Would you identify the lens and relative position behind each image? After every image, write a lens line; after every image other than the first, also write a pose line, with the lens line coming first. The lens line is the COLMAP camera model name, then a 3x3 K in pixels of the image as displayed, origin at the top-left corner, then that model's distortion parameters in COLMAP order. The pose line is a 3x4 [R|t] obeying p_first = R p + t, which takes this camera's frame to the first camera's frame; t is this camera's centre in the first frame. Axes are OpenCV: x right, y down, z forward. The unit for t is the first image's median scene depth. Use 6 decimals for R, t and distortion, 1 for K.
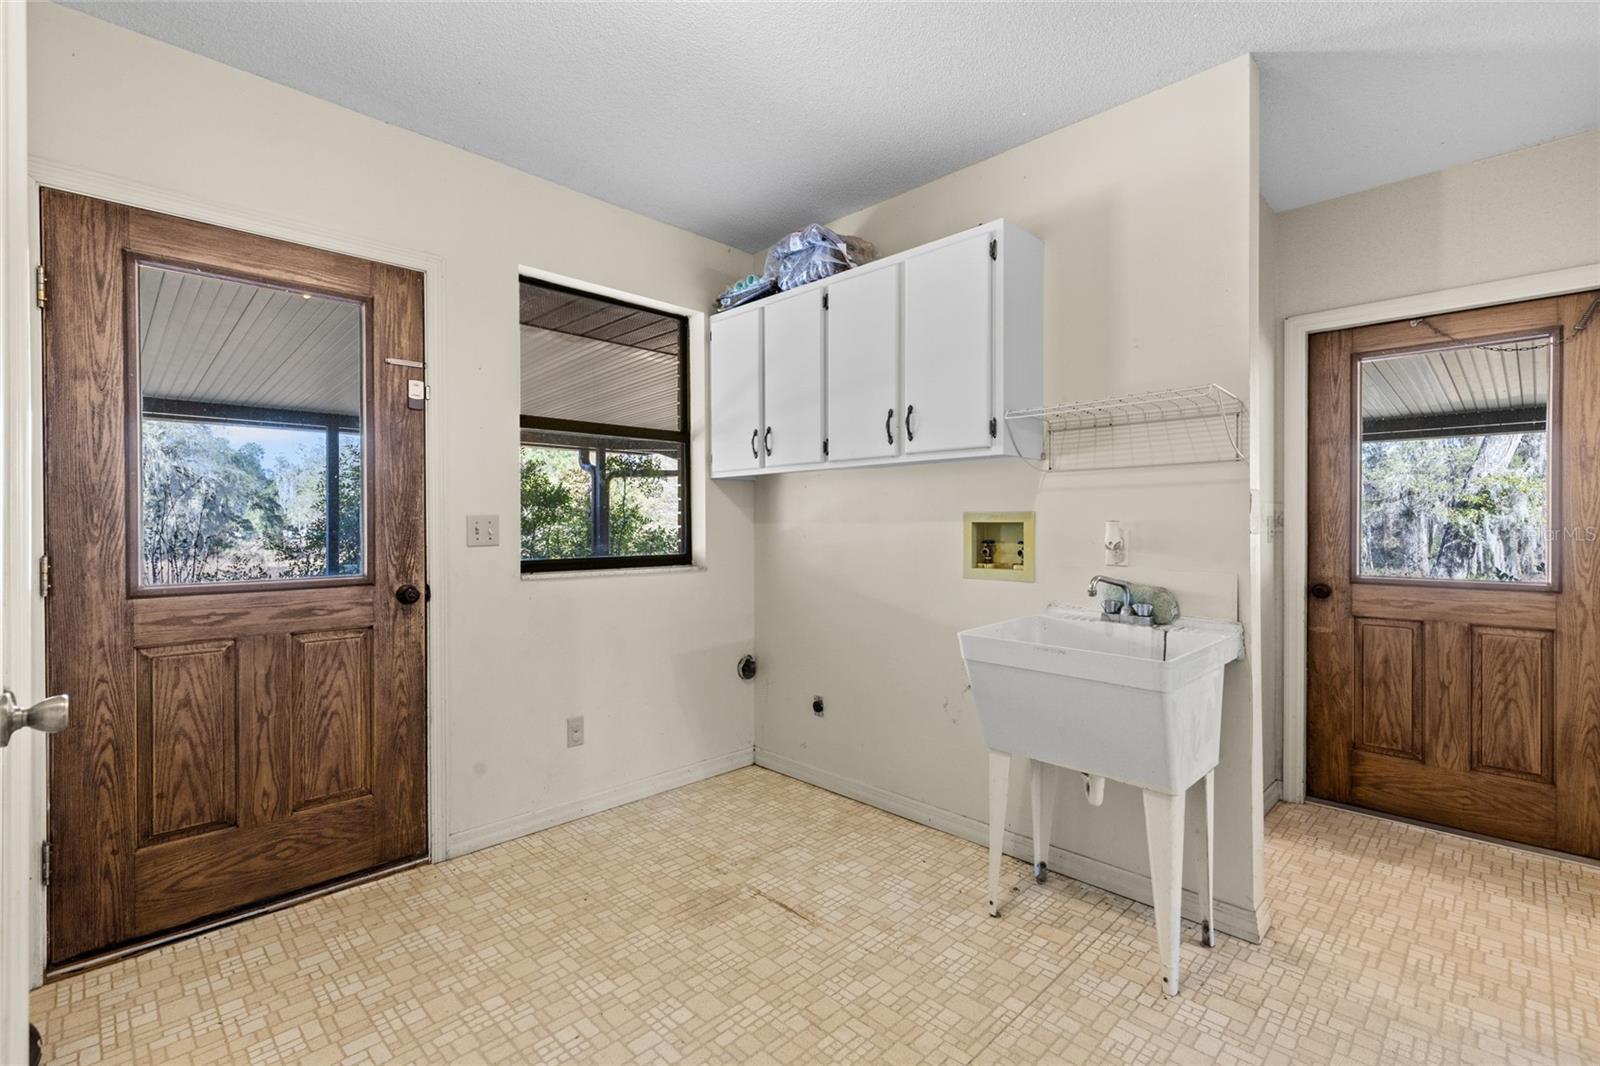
lens RADIAL K [[711.2, 0, 793.8], [0, 711.2, 528.2], [0, 0, 1]] dist [0.006977, -0.001985]
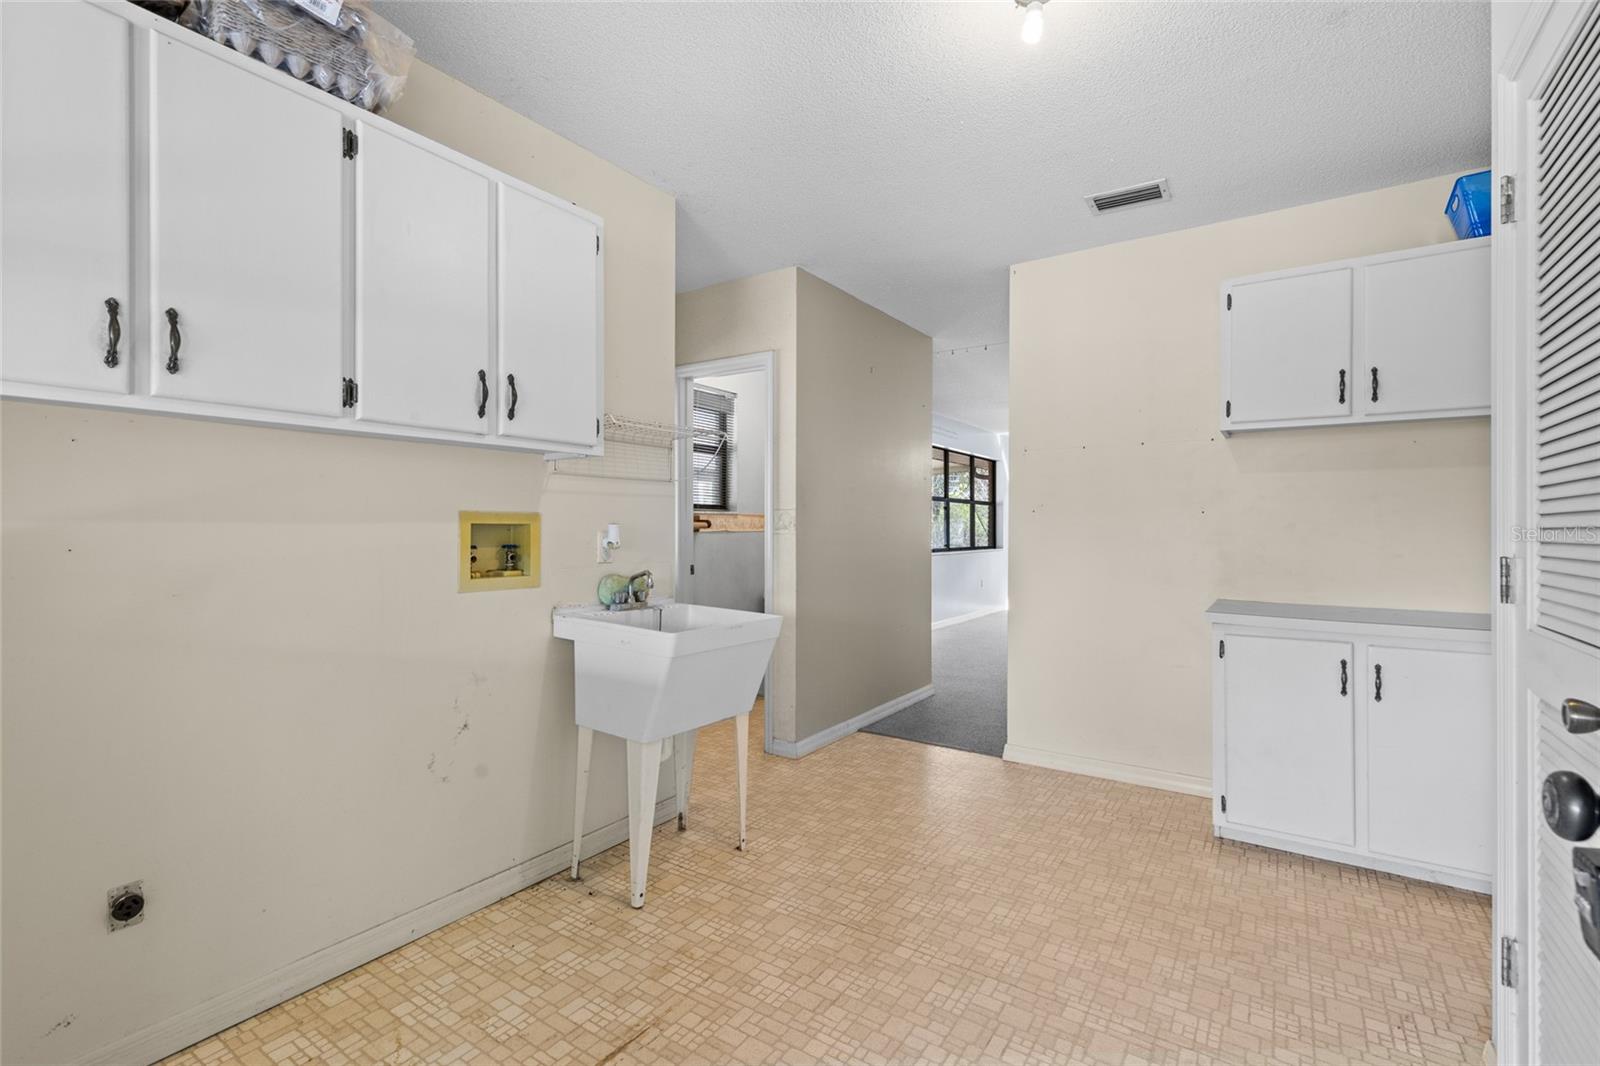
lens RADIAL K [[711.2, 0, 804.7], [0, 711.2, 525.6], [0, 0, 1]] dist [0.006977, -0.001985]
pose [[-0.187508, -0.001268, 0.982262, -0.697274], [-0.002629, 0.999996, 0.000789, -0.008186], [-0.982260, -0.002434, -0.187511, 0.864983]]
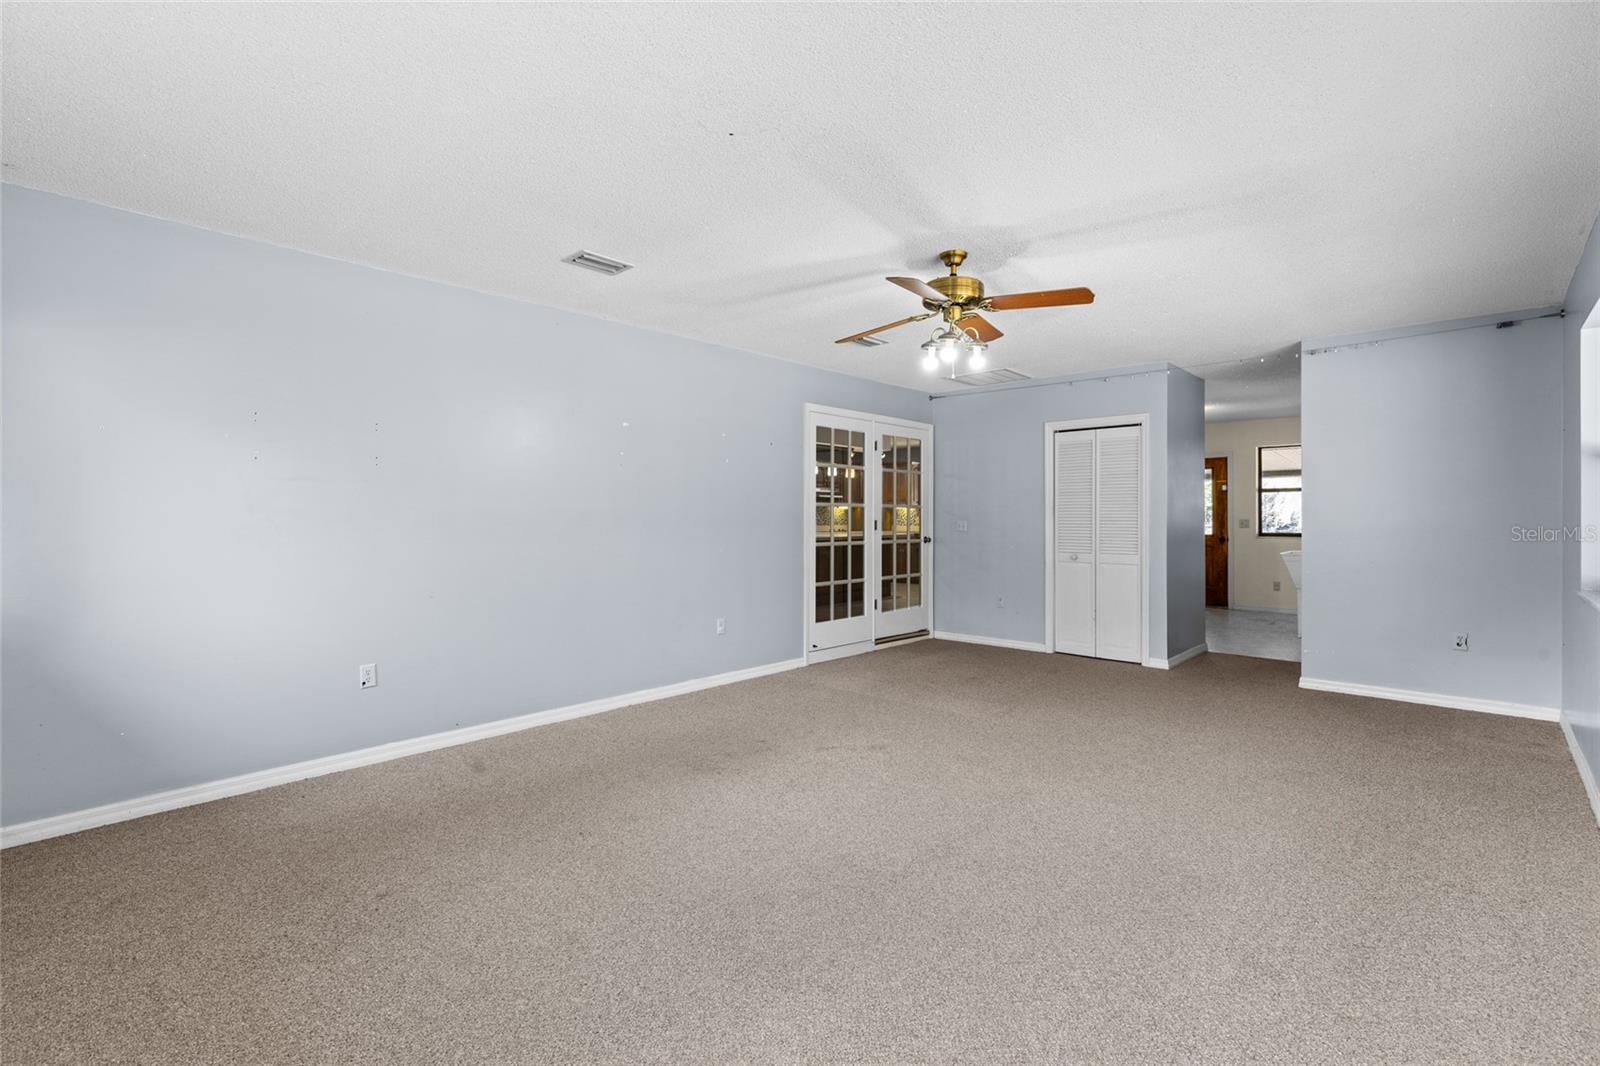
lens RADIAL K [[711.2, 0, 799.9], [0, 711.2, 529.6], [0, 0, 1]] dist [0.006977, -0.001985]
pose [[0.032047, 0.011329, -0.999422, 1.705468], [-0.002118, 0.999934, 0.011266, -0.000688], [0.999484, 0.001756, 0.032068, -0.753532]]
